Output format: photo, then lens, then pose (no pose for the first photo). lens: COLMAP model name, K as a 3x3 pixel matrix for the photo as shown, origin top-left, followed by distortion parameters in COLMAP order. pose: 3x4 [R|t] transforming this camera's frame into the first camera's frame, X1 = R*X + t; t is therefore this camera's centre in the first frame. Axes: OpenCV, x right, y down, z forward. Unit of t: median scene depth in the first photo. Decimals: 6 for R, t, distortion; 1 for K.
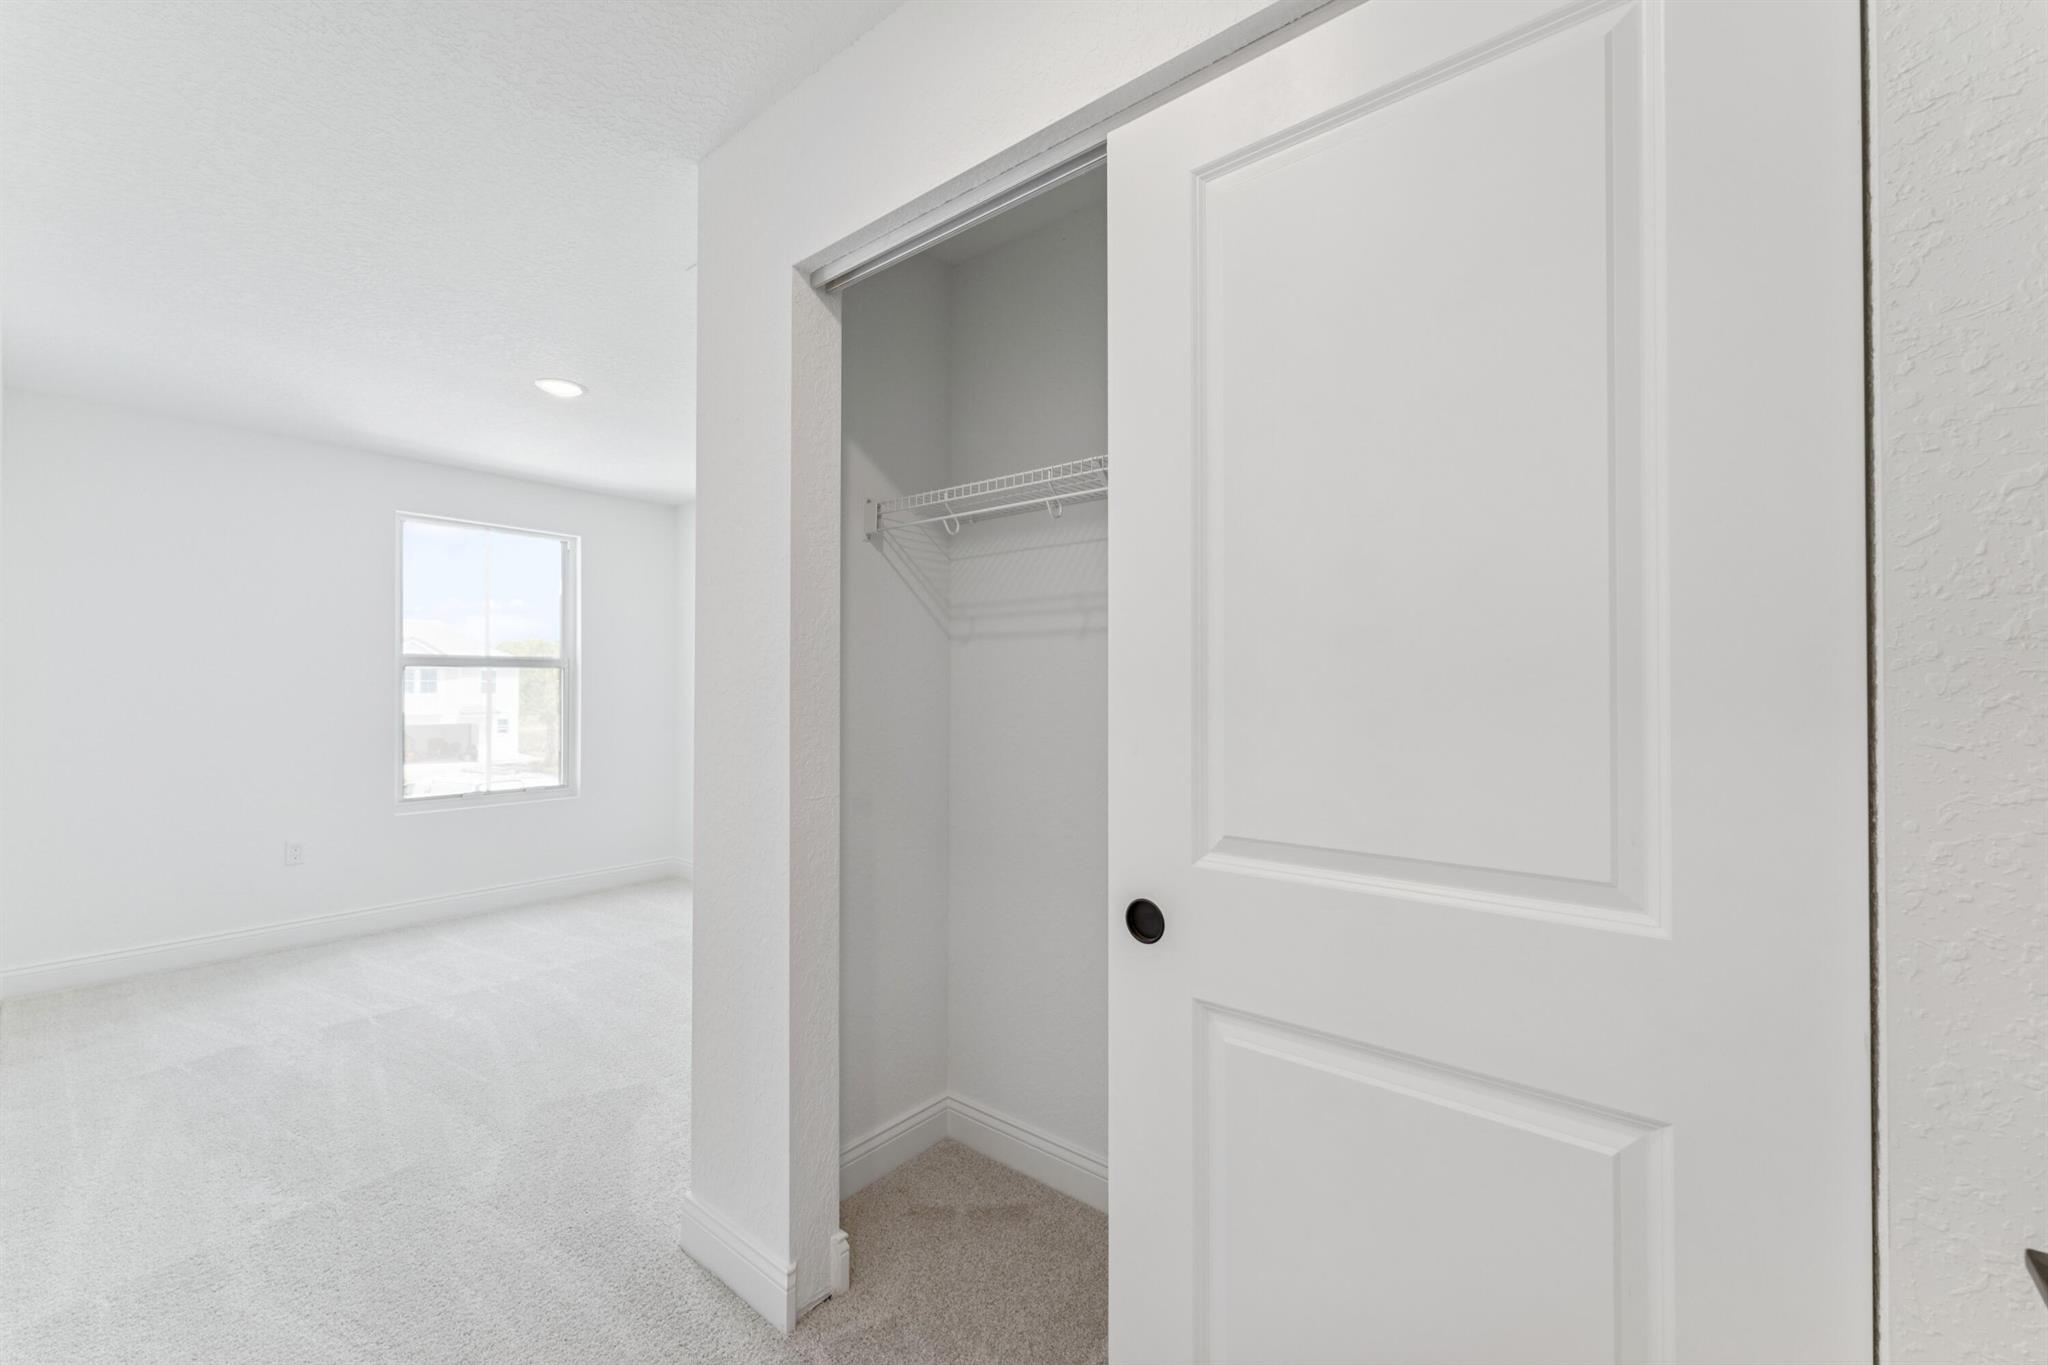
lens RADIAL K [[829.2, 0, 1023.9], [0, 829.2, 683.9], [0, 0, 1]] dist [0.001782, 0.000071]
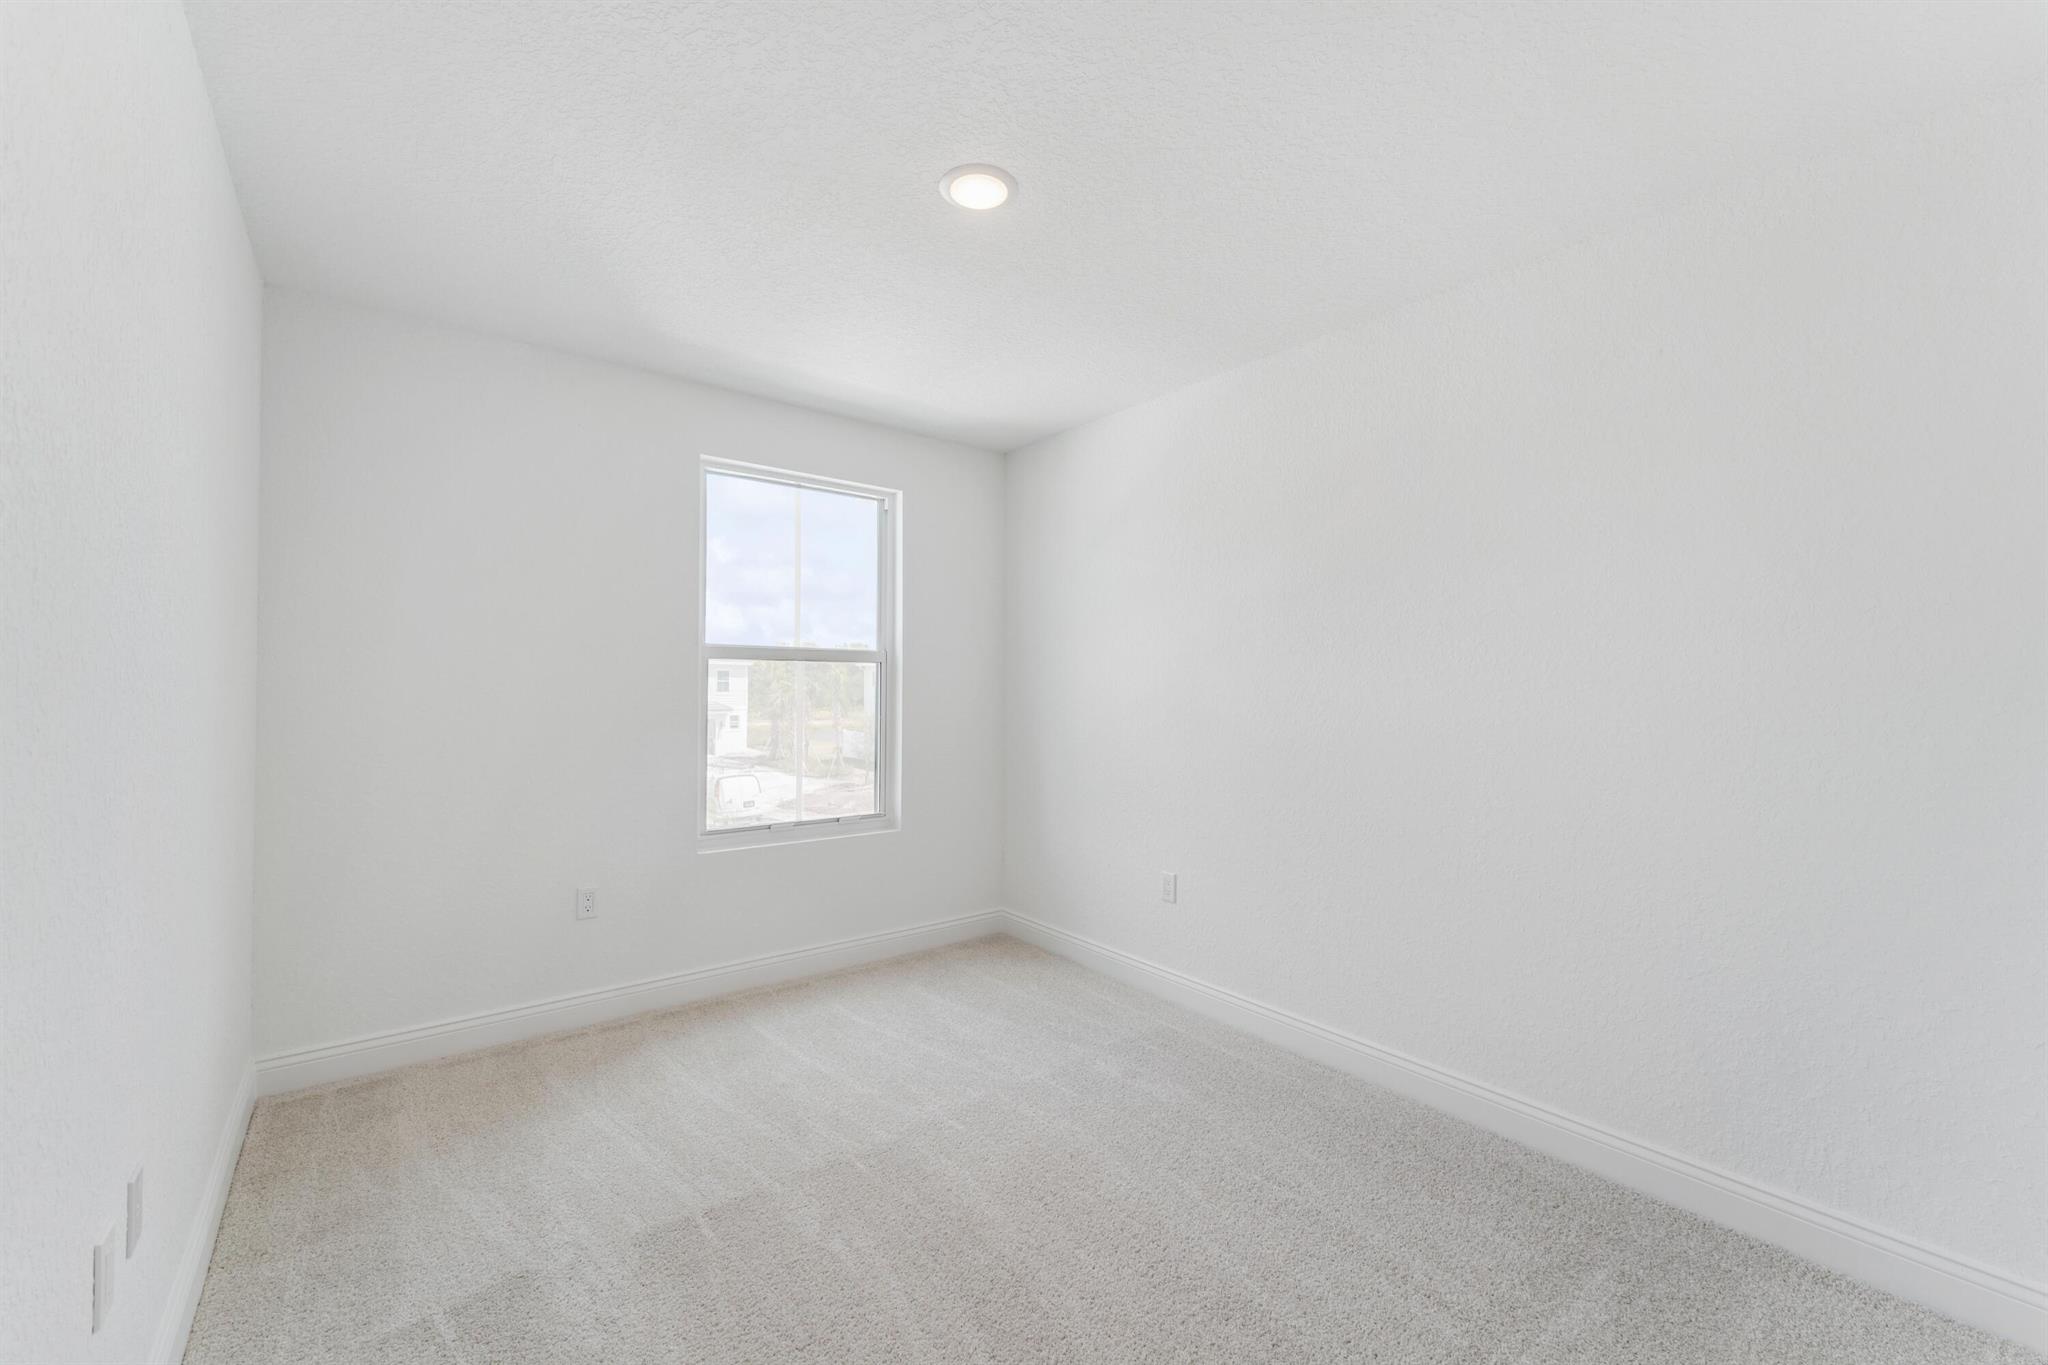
lens RADIAL K [[829.2, 0, 1024.8], [0, 829.2, 680.1], [0, 0, 1]] dist [0.001782, 0.000071]
pose [[0.976266, 0.001334, -0.216570, -0.255574], [-0.002266, 0.999989, -0.004059, 0.000313], [0.216562, 0.004453, 0.976259, 0.272713]]
